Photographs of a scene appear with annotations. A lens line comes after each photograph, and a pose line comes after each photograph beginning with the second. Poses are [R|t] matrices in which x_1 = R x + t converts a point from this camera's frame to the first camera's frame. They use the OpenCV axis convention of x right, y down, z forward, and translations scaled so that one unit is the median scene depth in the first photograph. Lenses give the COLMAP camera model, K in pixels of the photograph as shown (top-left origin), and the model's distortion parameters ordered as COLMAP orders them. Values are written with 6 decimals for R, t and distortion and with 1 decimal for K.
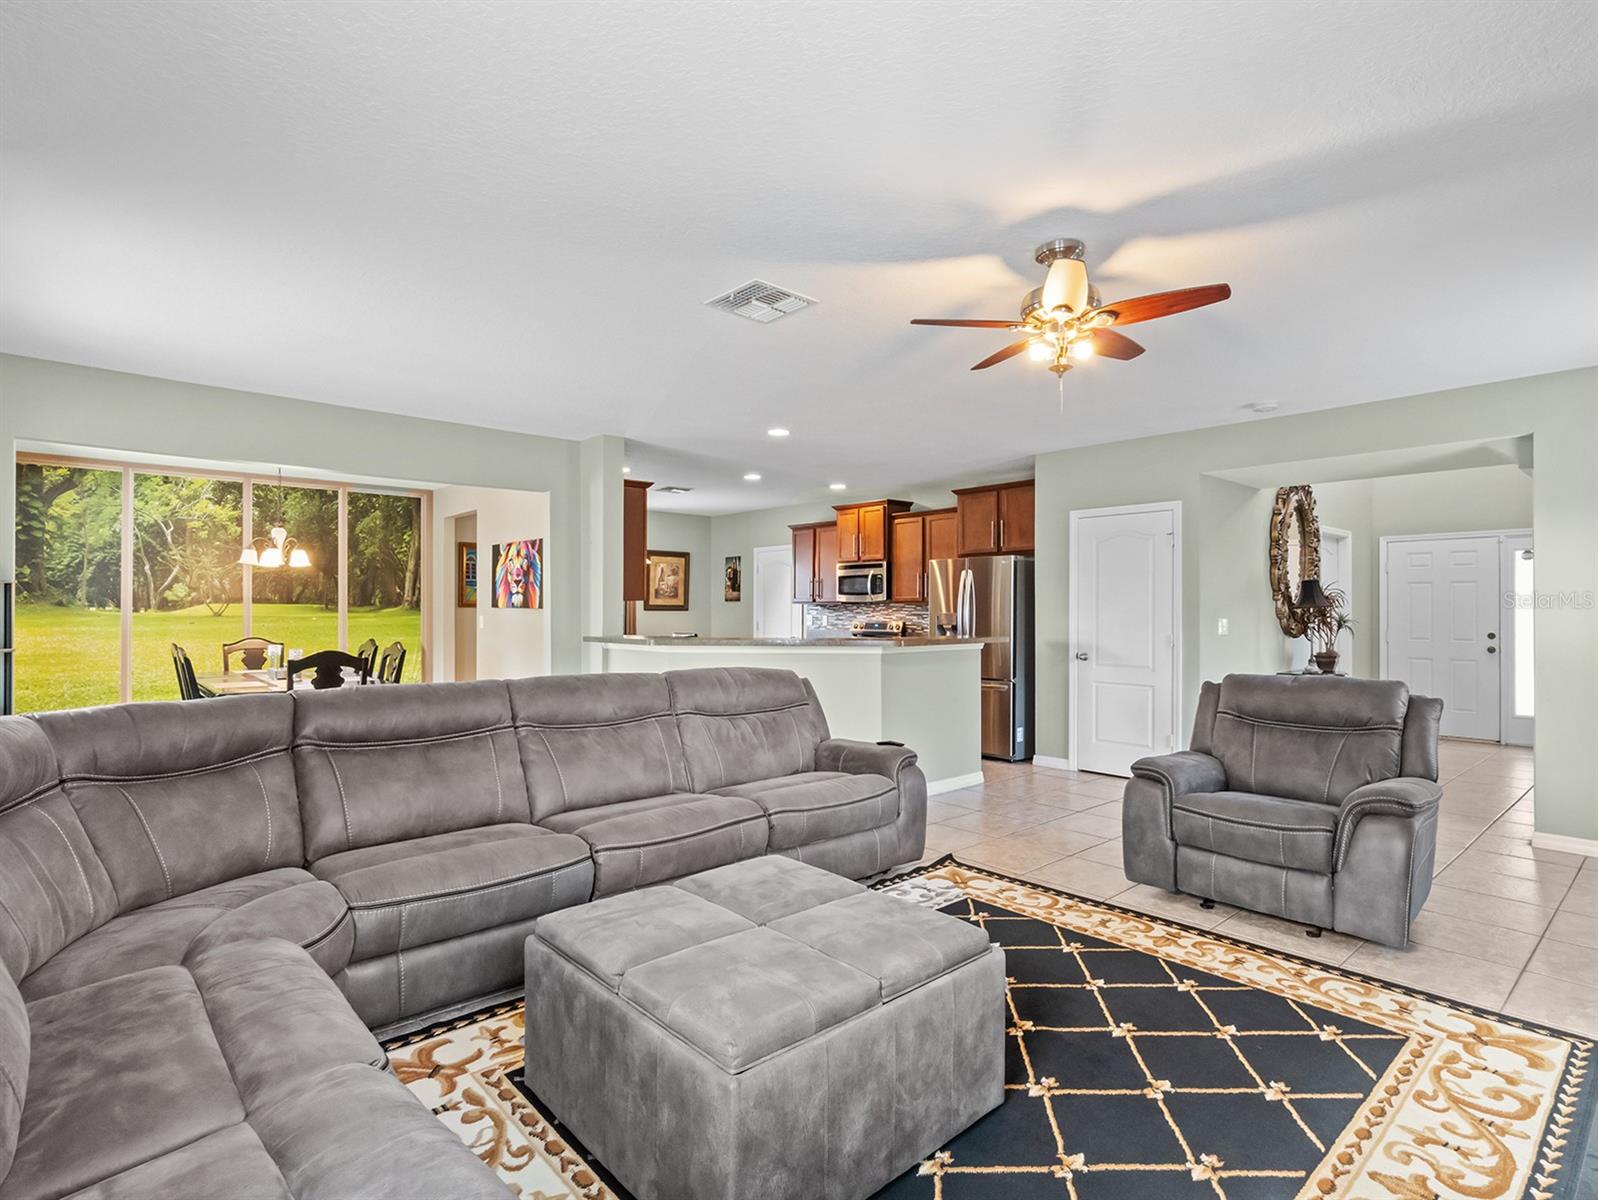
lens RADIAL K [[822.0, 0, 795.3], [0, 822.0, 604.9], [0, 0, 1]] dist [-0.008843, 0.004631]
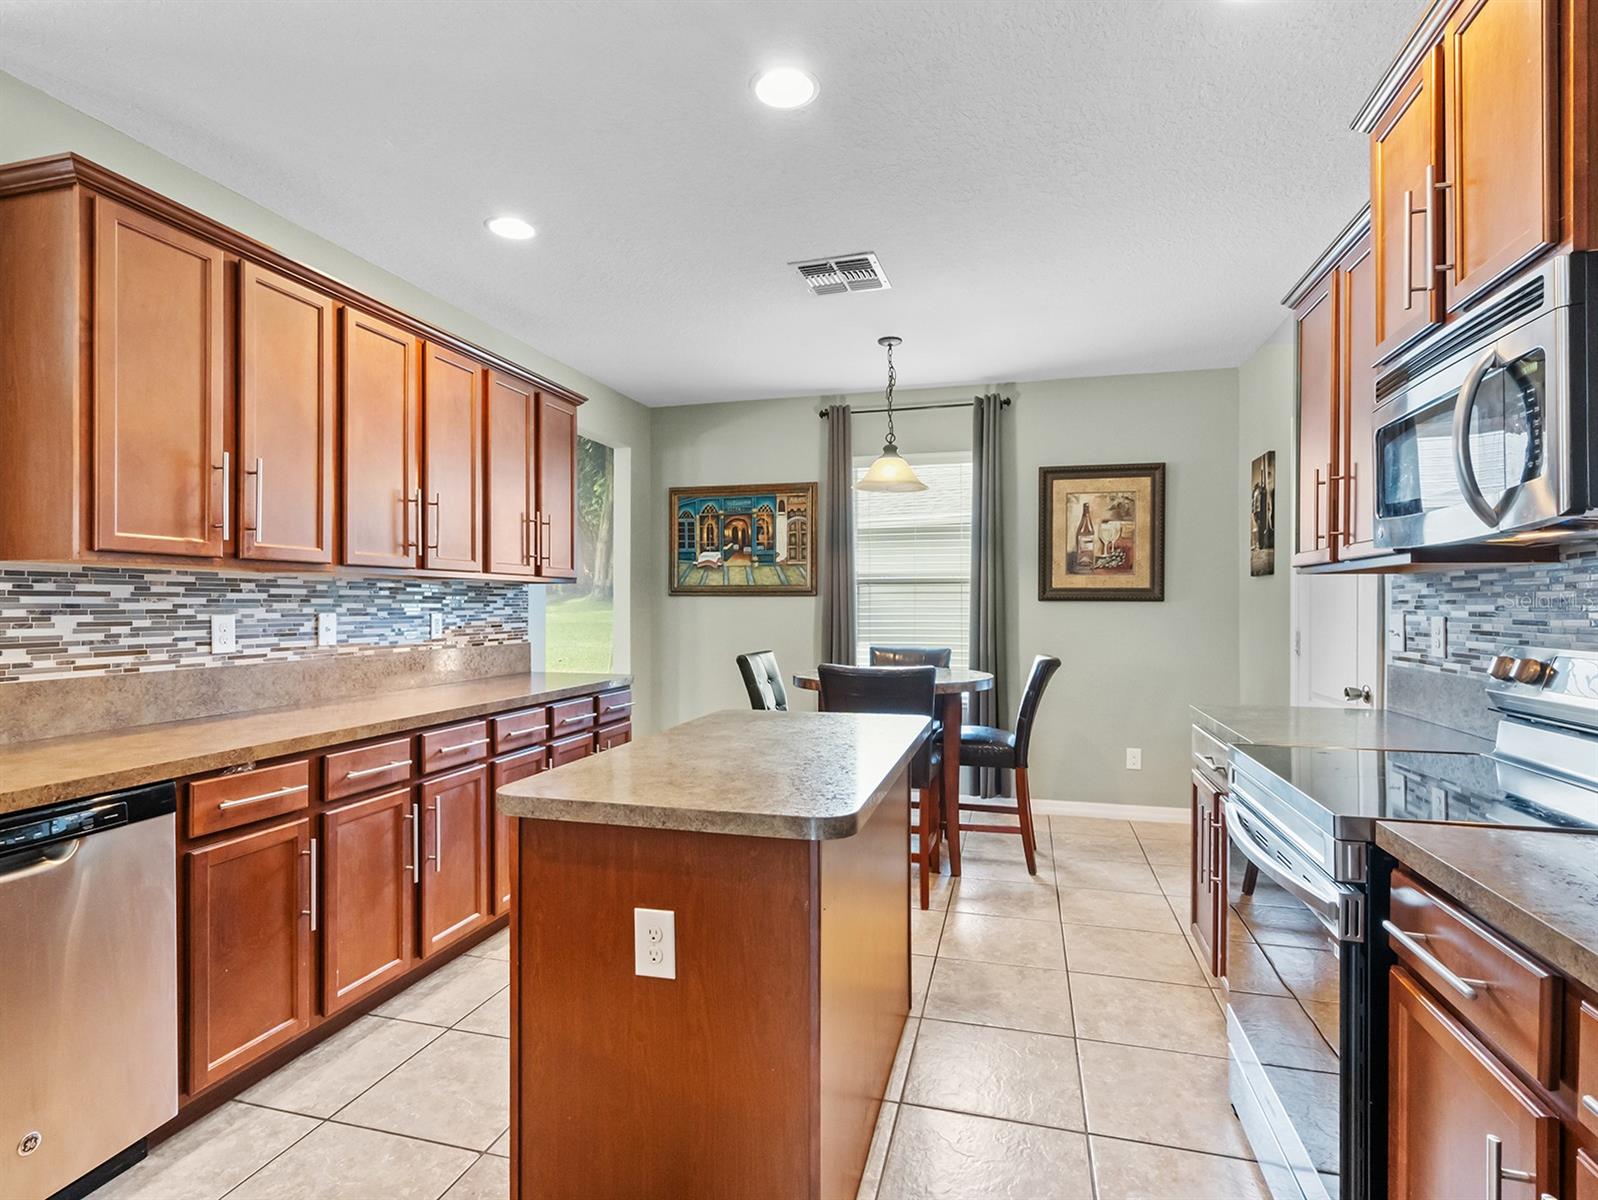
lens RADIAL K [[822.0, 0, 799.9], [0, 822.0, 603.7], [0, 0, 1]] dist [-0.008843, 0.004631]
pose [[0.539141, -0.002258, -0.842212, 0.194735], [0.005594, 0.999984, 0.000900, 0.010963], [0.842197, -0.005196, 0.539145, 0.977297]]
